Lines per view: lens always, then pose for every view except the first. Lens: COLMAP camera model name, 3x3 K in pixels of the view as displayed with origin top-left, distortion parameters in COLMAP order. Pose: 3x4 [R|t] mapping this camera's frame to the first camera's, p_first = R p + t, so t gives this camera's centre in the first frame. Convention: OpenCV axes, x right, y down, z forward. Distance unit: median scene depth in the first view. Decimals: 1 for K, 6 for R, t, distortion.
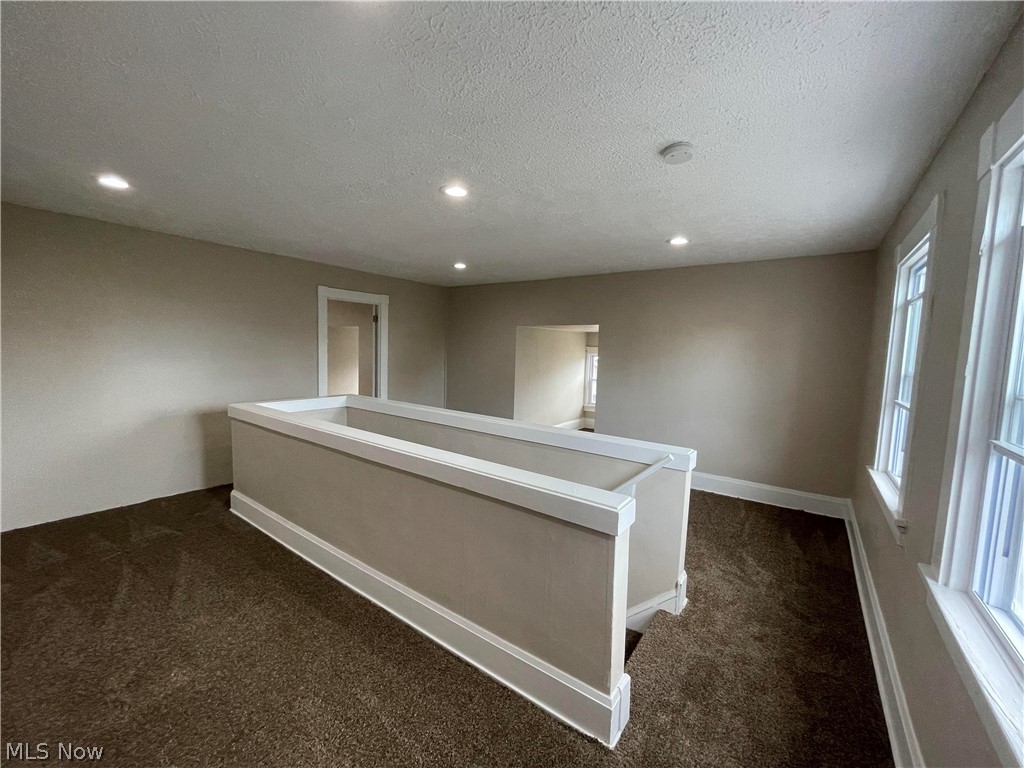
lens RADIAL K [[414.0, 0, 512.0], [0, 414.0, 384.0], [0, 0, 1]] dist [-0.000490, -0.000029]
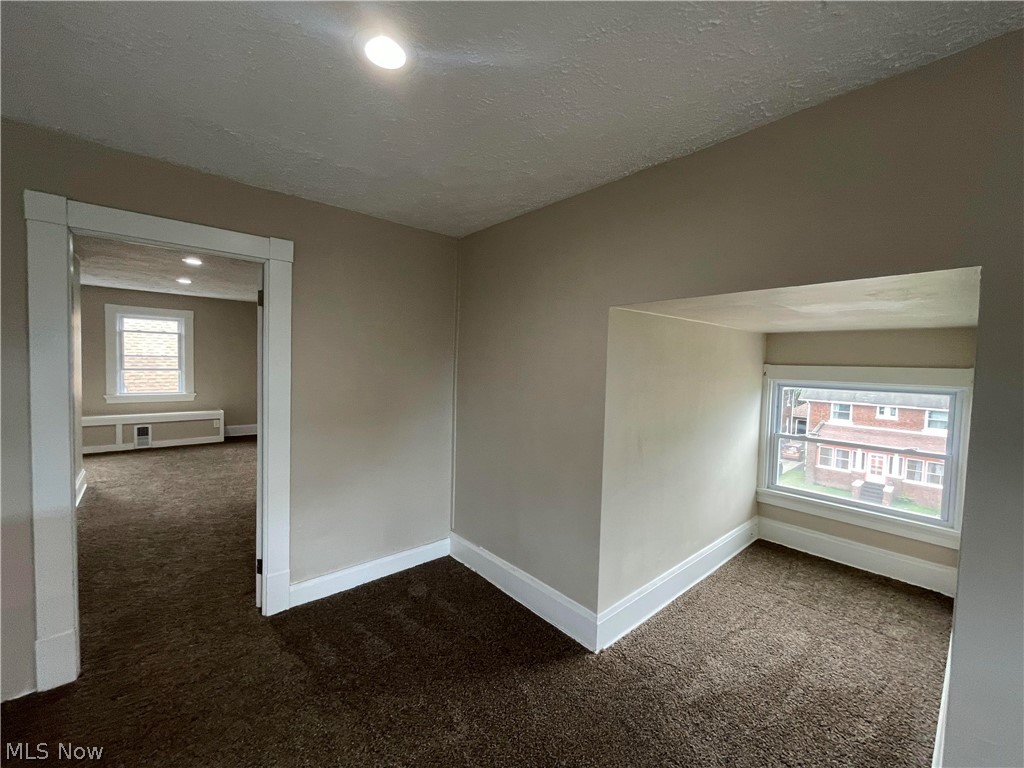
lens RADIAL K [[414.0, 0, 512.0], [0, 414.0, 384.0], [0, 0, 1]] dist [-0.000490, -0.000029]
pose [[0.974714, 0.006832, -0.223351, 0.008622], [-0.017636, 0.998767, -0.046413, -0.046887], [0.222758, 0.049178, 0.973632, 0.551315]]
